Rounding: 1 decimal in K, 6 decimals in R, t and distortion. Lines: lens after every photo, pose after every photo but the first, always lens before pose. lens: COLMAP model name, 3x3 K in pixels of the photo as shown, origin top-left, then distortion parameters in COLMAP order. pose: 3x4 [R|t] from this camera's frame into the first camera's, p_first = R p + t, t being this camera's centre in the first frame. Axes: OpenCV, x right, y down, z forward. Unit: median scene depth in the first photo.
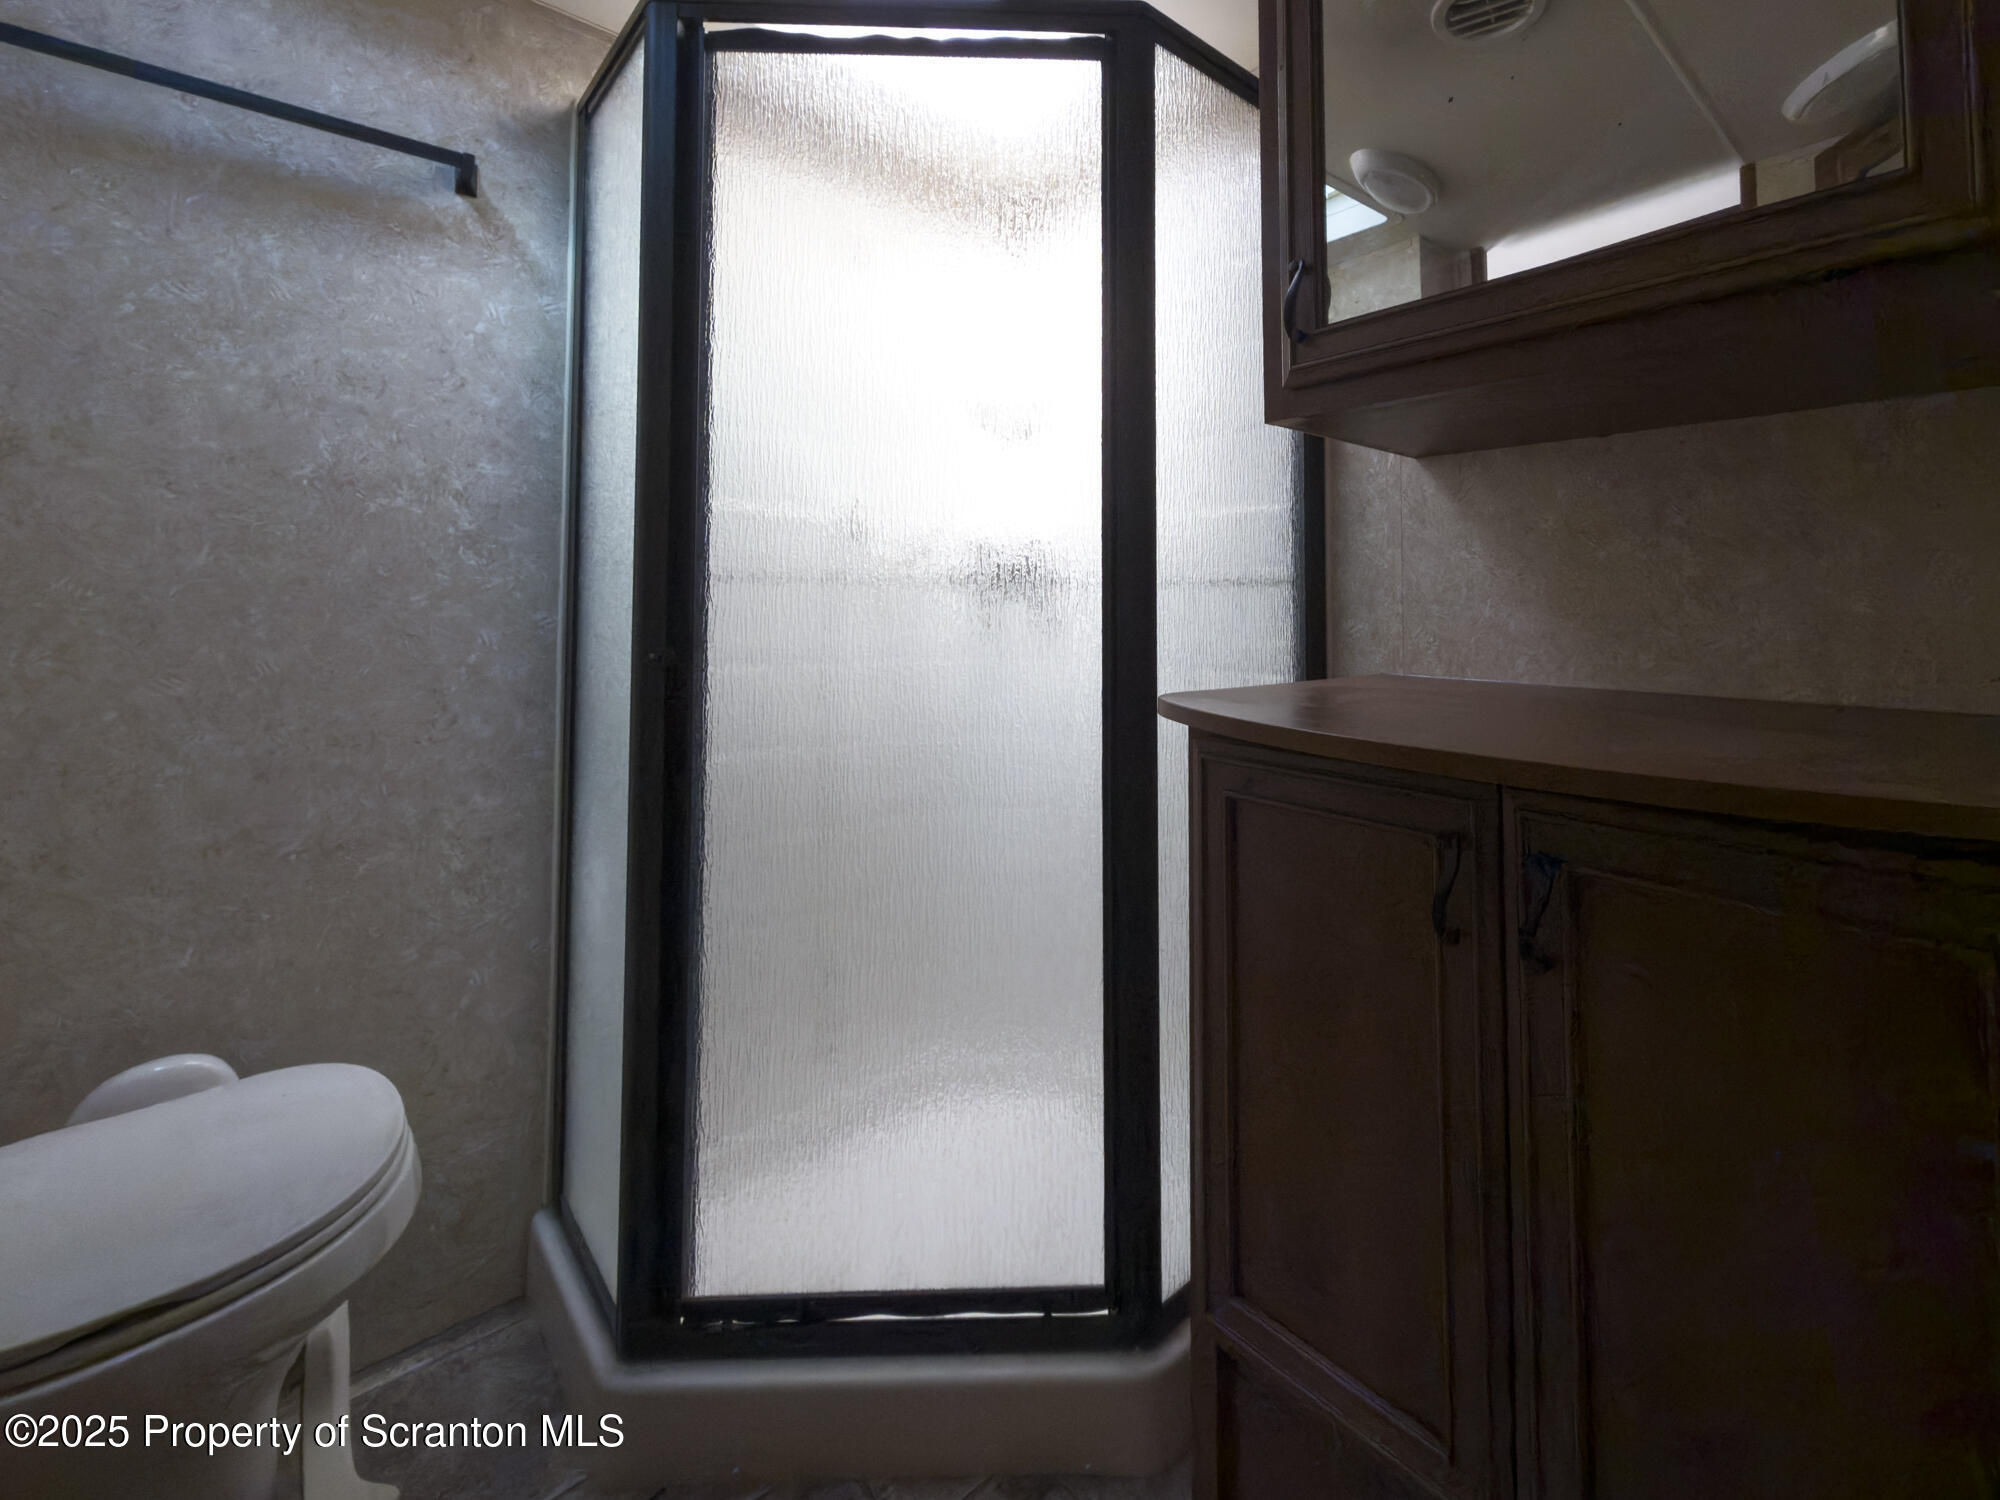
lens RADIAL K [[889.2, 0, 1000.5], [0, 889.2, 640.5], [0, 0, 1]] dist [0.002152, 0.000651]
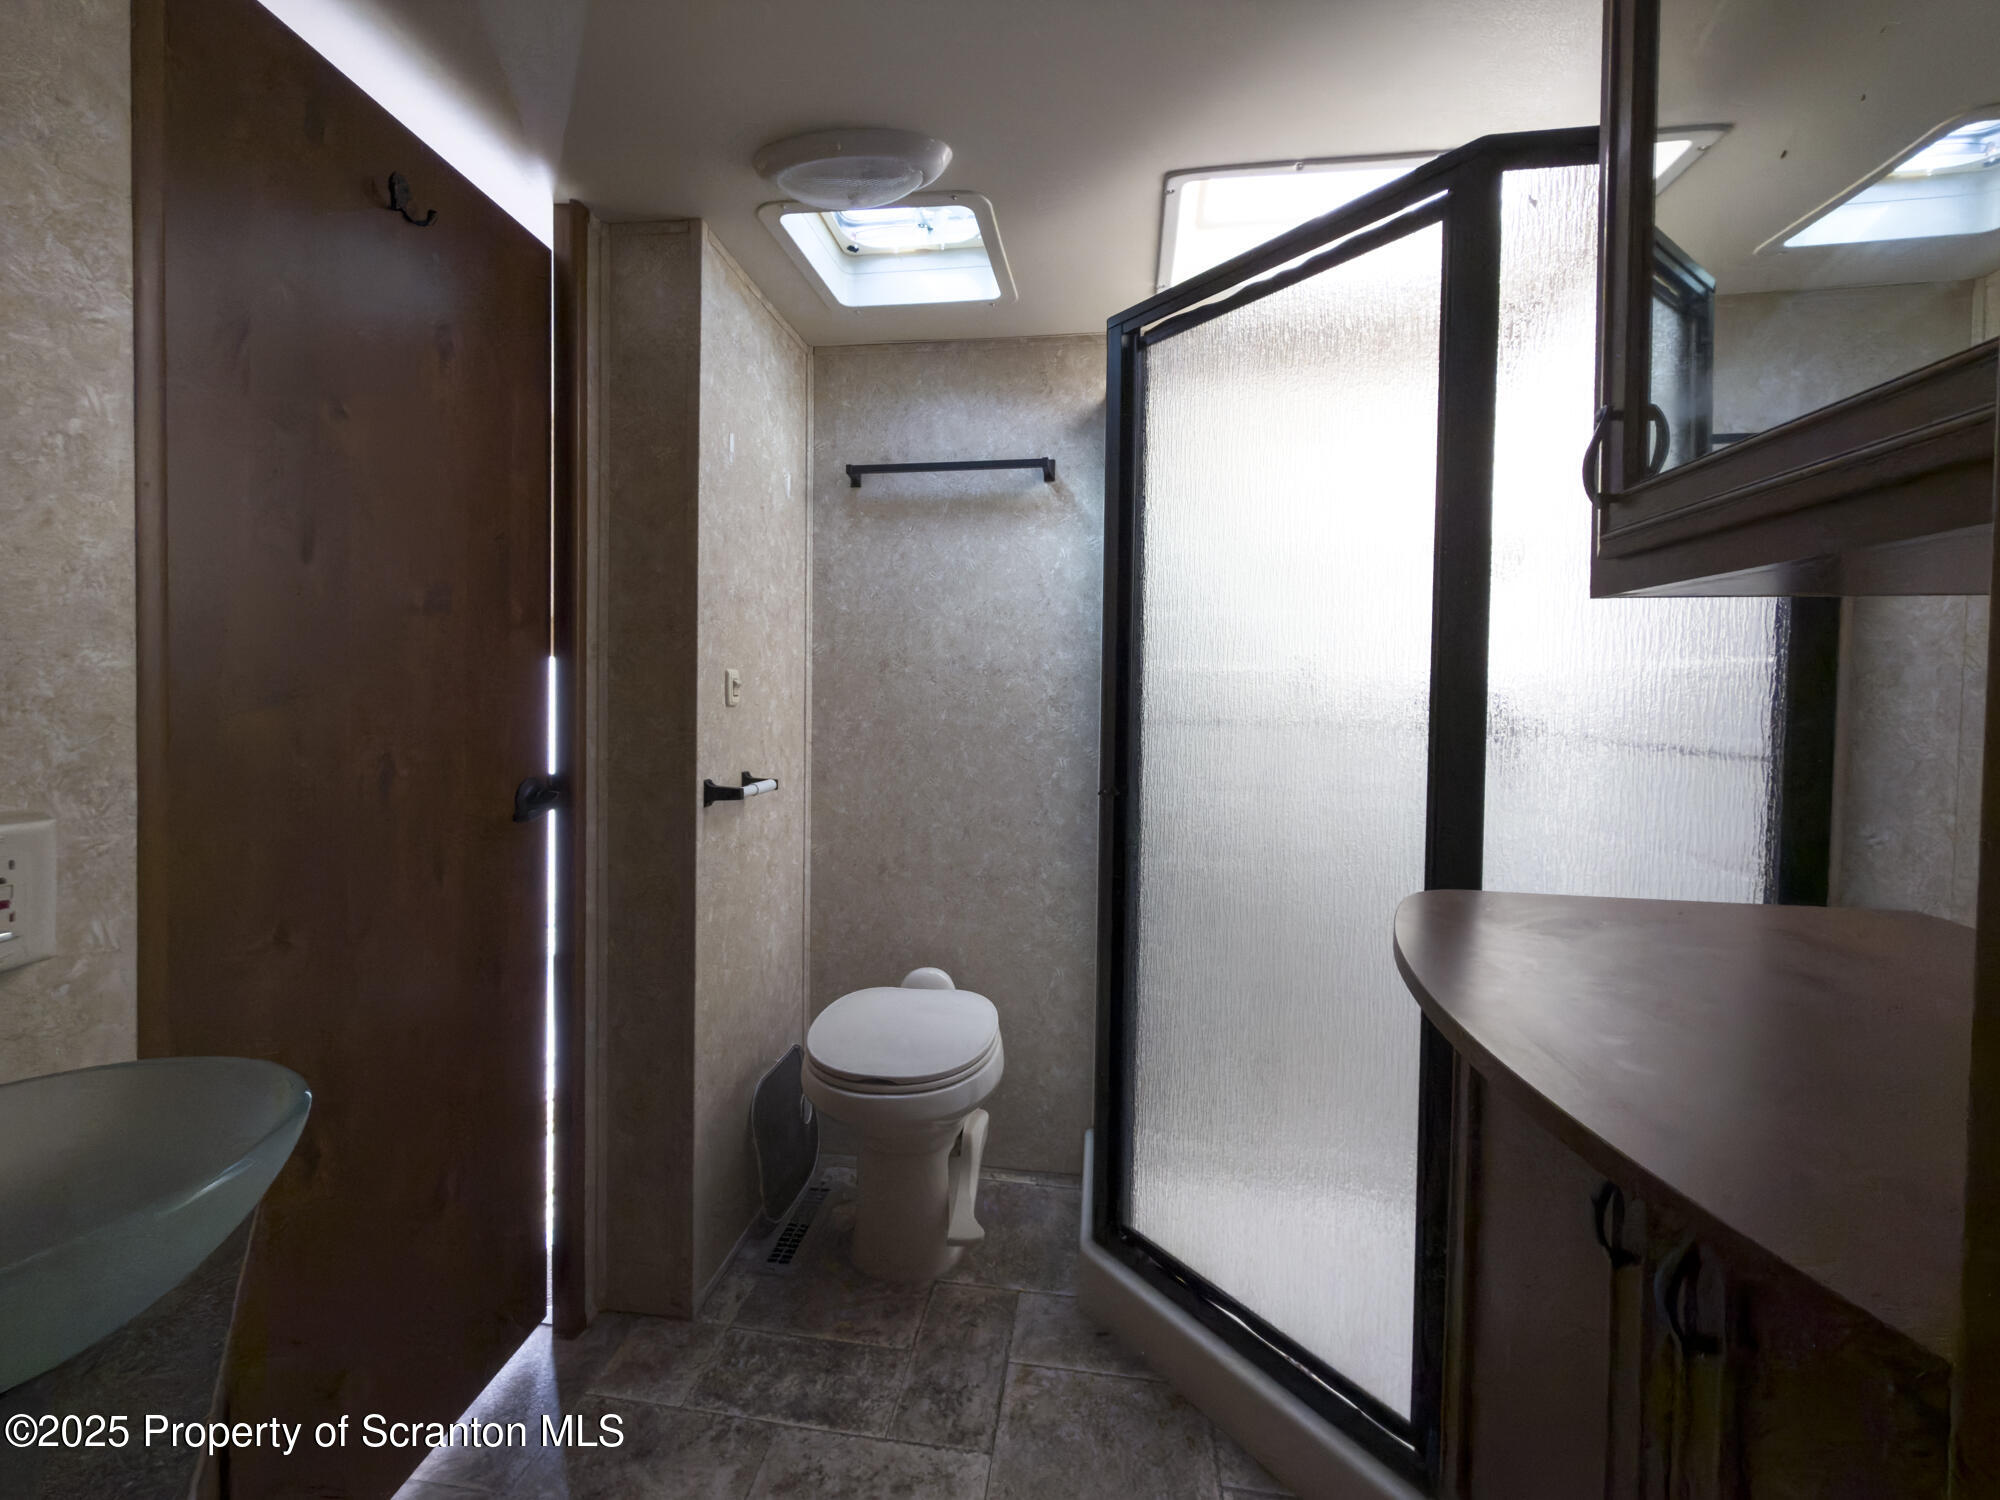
lens RADIAL K [[802.5, 0, 1005.1], [0, 802.5, 745.6], [0, 0, 1]] dist [0.002094, 0.000260]
pose [[0.599897, 0.055177, -0.798172, 0.513512], [0.003870, 0.997407, 0.071859, -0.141052], [0.800068, -0.046196, 0.598128, 0.073984]]
